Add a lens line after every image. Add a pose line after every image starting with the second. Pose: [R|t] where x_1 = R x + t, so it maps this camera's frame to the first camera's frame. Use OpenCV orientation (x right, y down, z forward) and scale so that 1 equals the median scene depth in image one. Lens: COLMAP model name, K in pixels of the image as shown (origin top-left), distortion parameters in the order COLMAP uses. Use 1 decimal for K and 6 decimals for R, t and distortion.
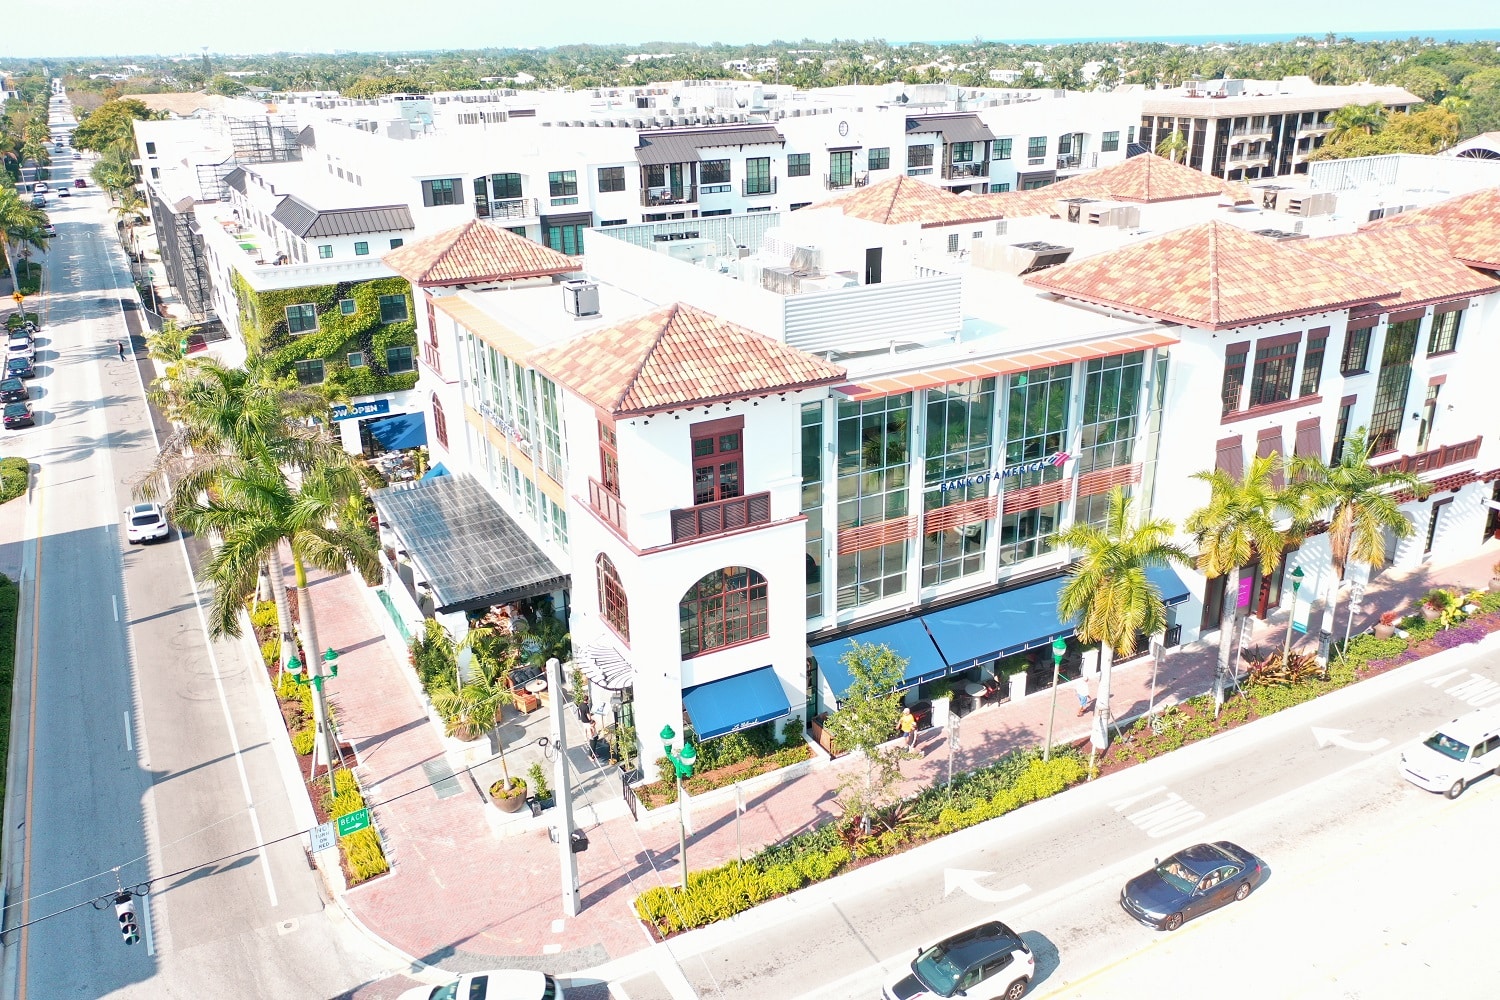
lens RADIAL K [[1186.4, 0, 747.9], [0, 1186.4, 492.9], [0, 0, 1]] dist [0.003711, -0.008583]
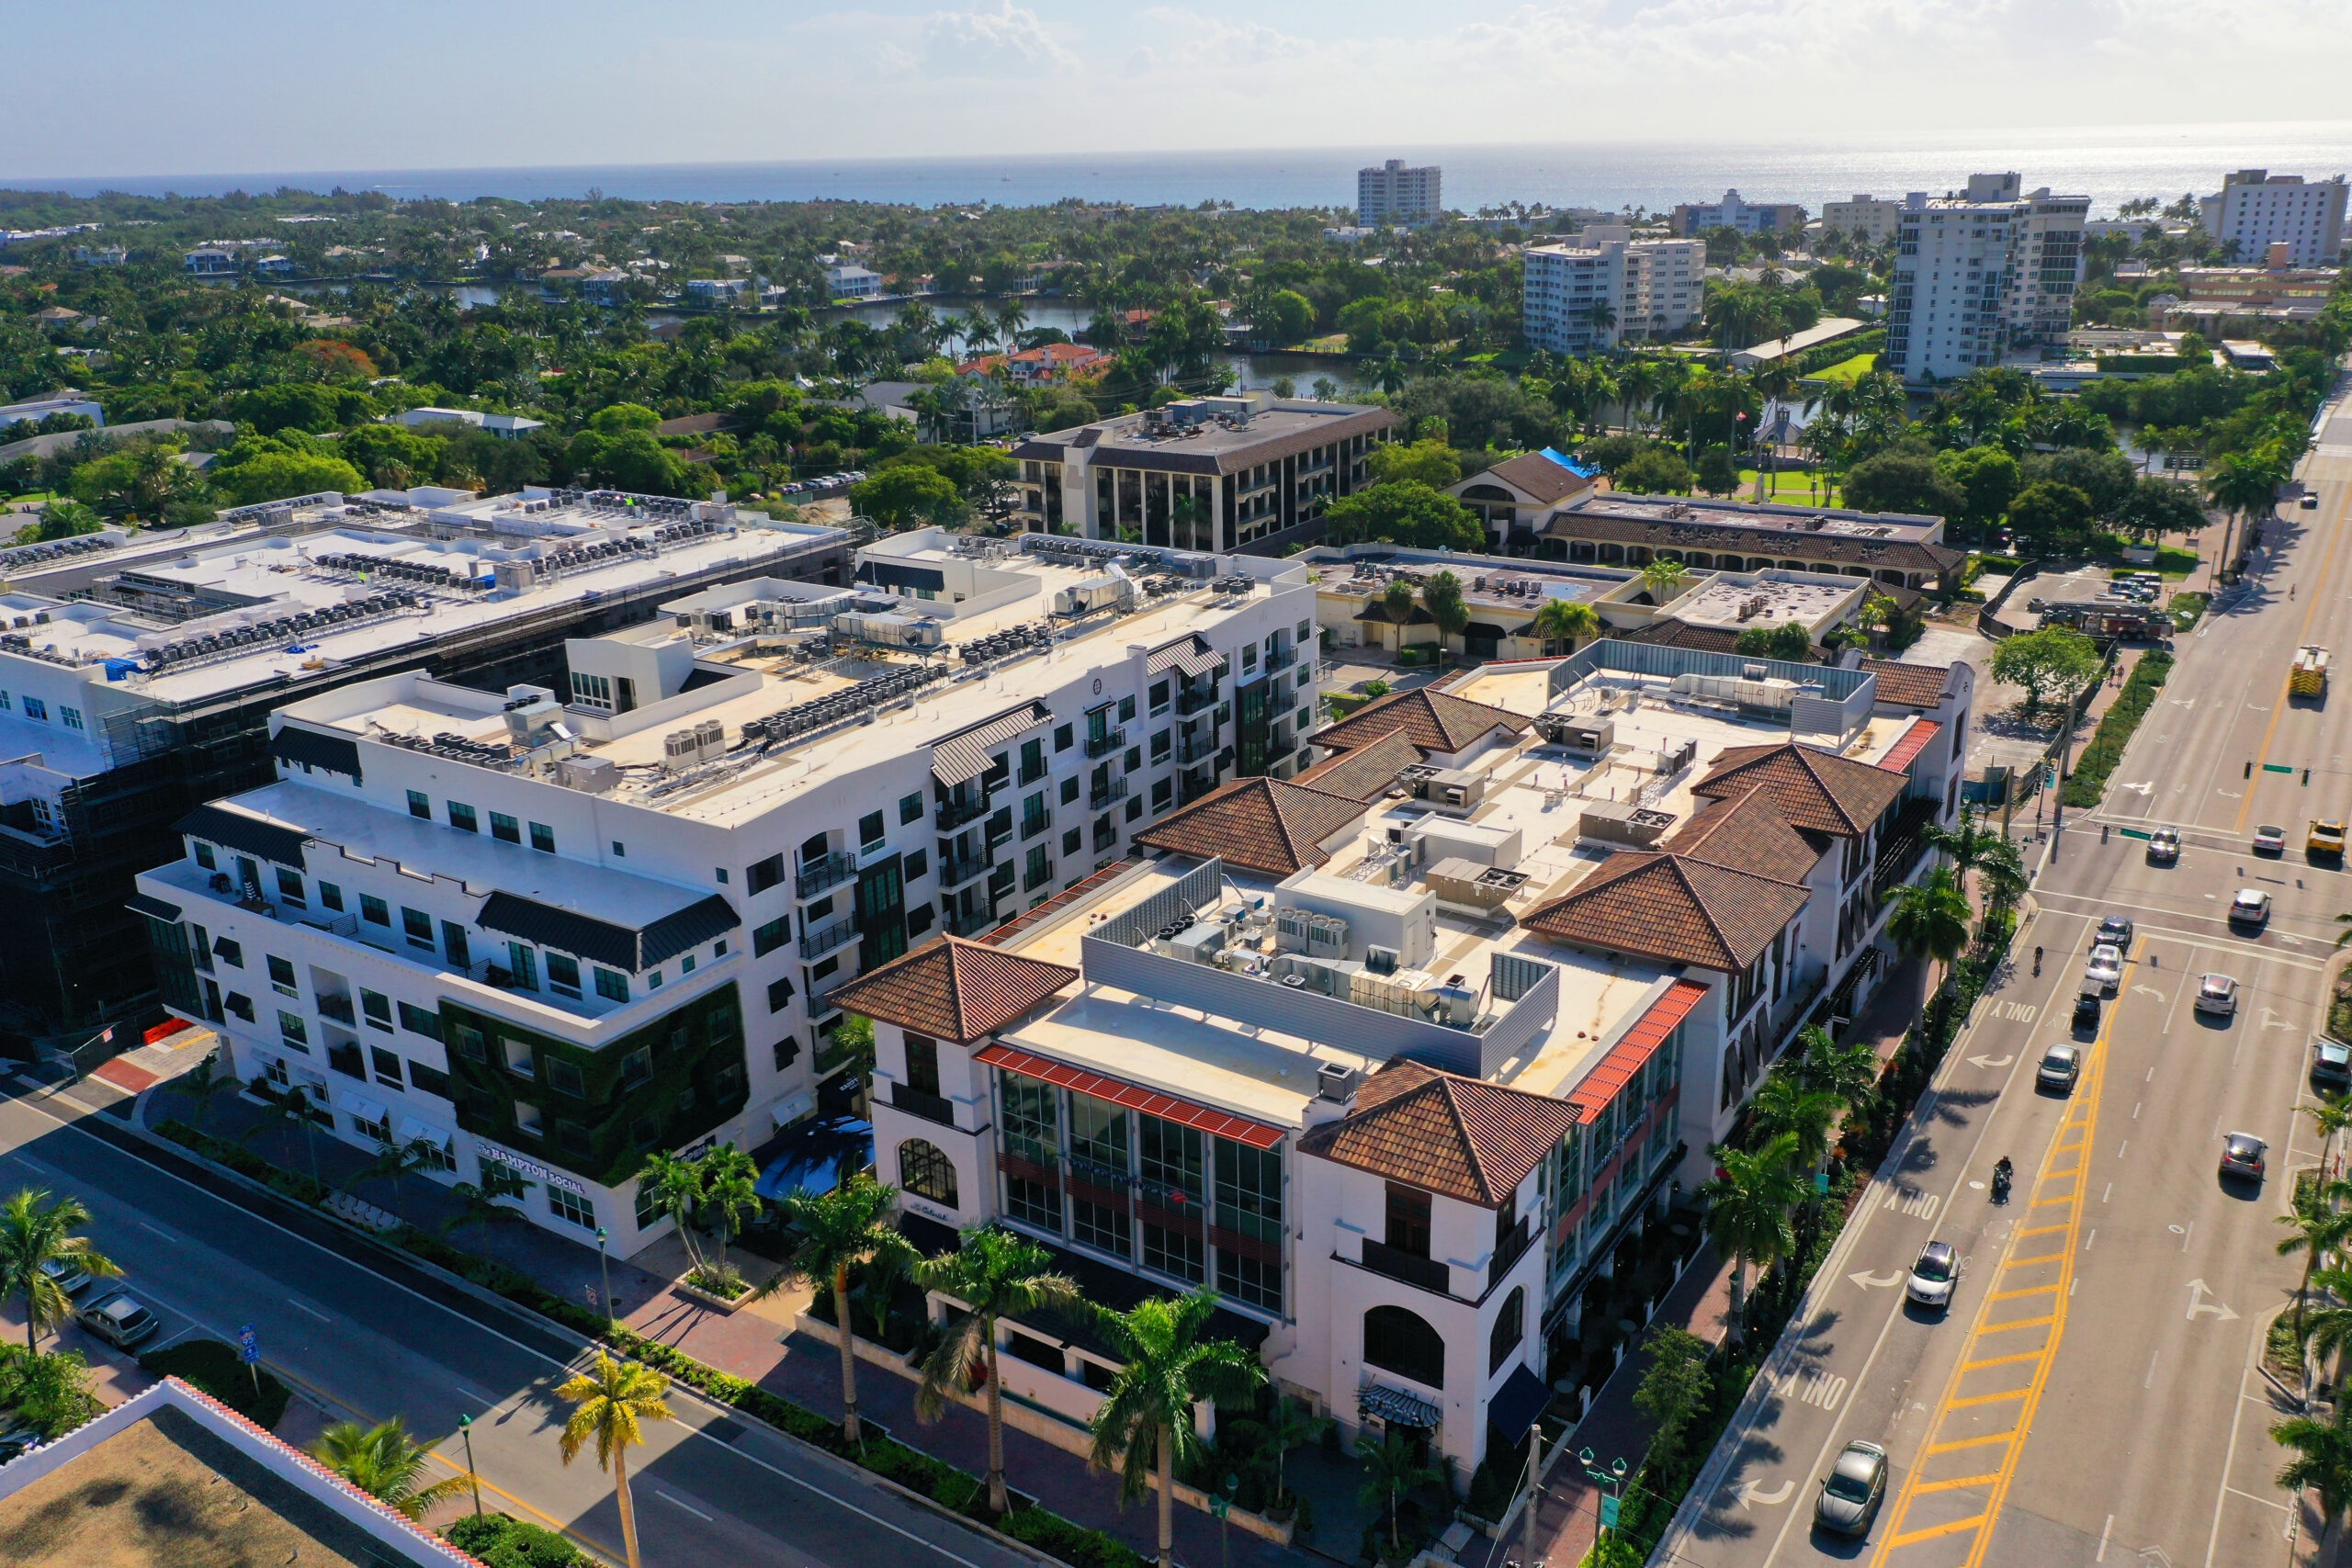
lens RADIAL K [[1860.1, 0, 1177.6], [0, 1860.1, 782.0], [0, 0, 1]] dist [0.003711, -0.008583]
pose [[0.877307, -0.156403, 0.453730, -0.470994], [0.173928, 0.984753, 0.003151, -0.219737], [-0.447305, 0.076152, 0.891133, -0.223470]]
